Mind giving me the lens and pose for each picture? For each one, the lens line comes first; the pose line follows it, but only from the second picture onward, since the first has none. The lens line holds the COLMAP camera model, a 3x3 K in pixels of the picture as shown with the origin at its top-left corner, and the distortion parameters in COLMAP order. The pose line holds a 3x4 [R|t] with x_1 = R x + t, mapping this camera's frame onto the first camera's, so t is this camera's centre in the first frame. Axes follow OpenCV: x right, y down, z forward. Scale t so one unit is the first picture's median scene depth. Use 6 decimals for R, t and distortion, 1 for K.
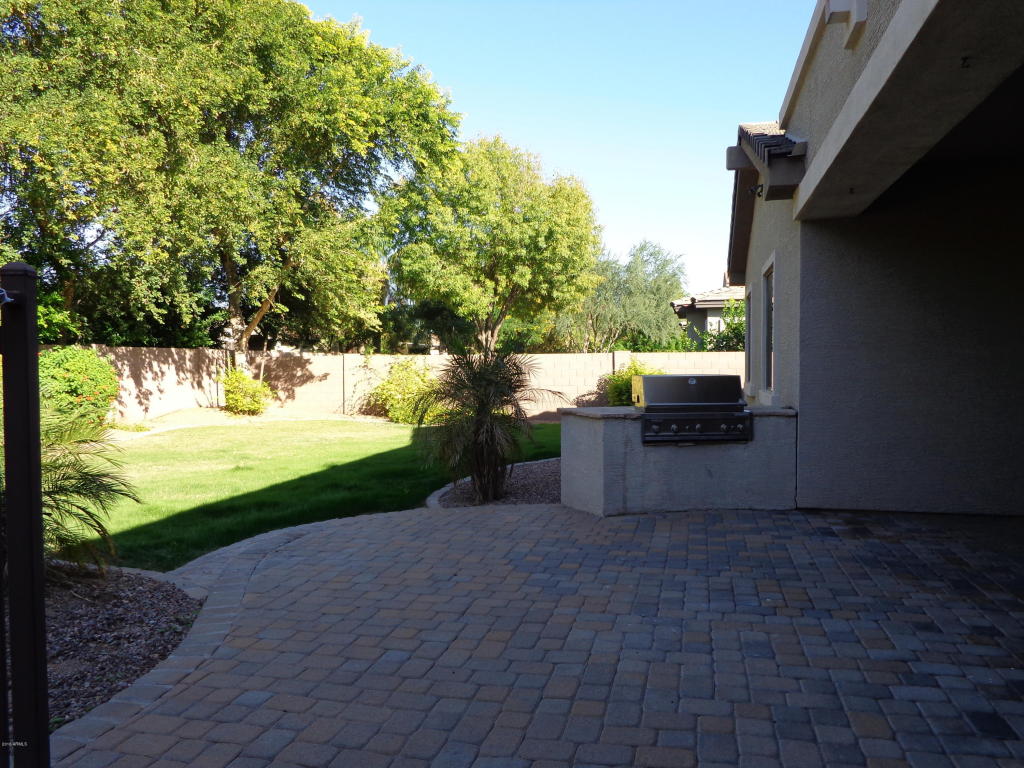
lens RADIAL K [[755.7, 0, 512.0], [0, 755.7, 384.0], [0, 0, 1]] dist [-0.016069, -0.004818]
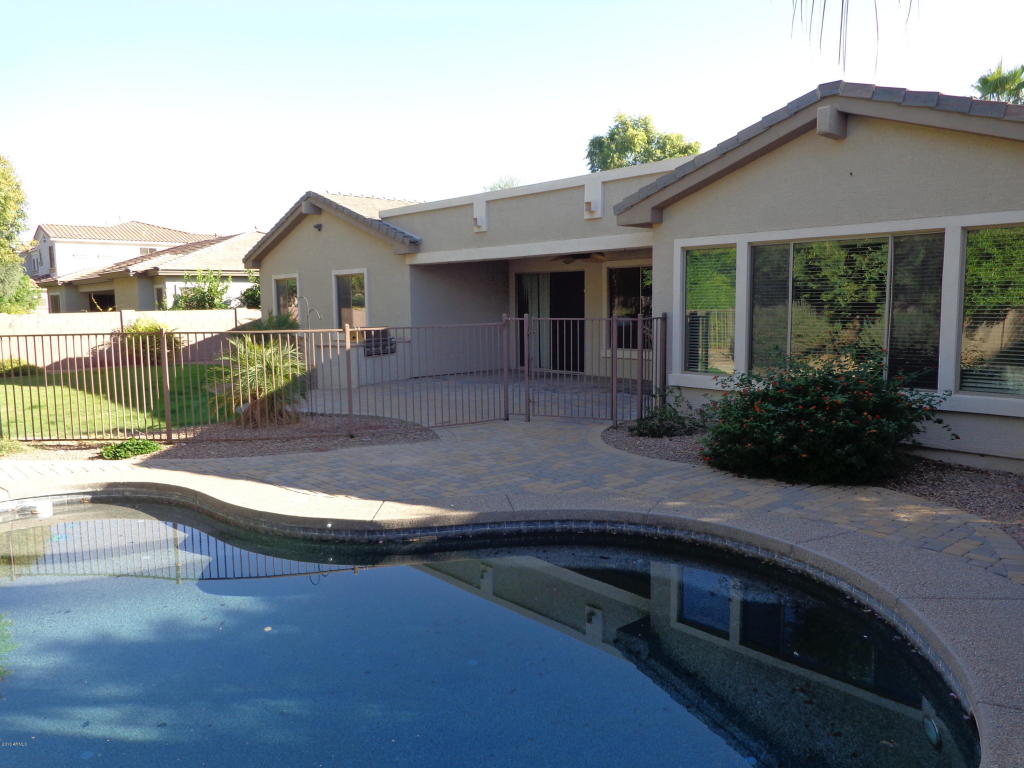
lens RADIAL K [[755.7, 0, 512.0], [0, 755.7, 384.0], [0, 0, 1]] dist [-0.016069, -0.004818]
pose [[0.554471, -0.089891, 0.827334, -0.513322], [0.032018, 0.995717, 0.086728, -0.008587], [-0.831587, -0.021598, 0.554975, -0.231832]]
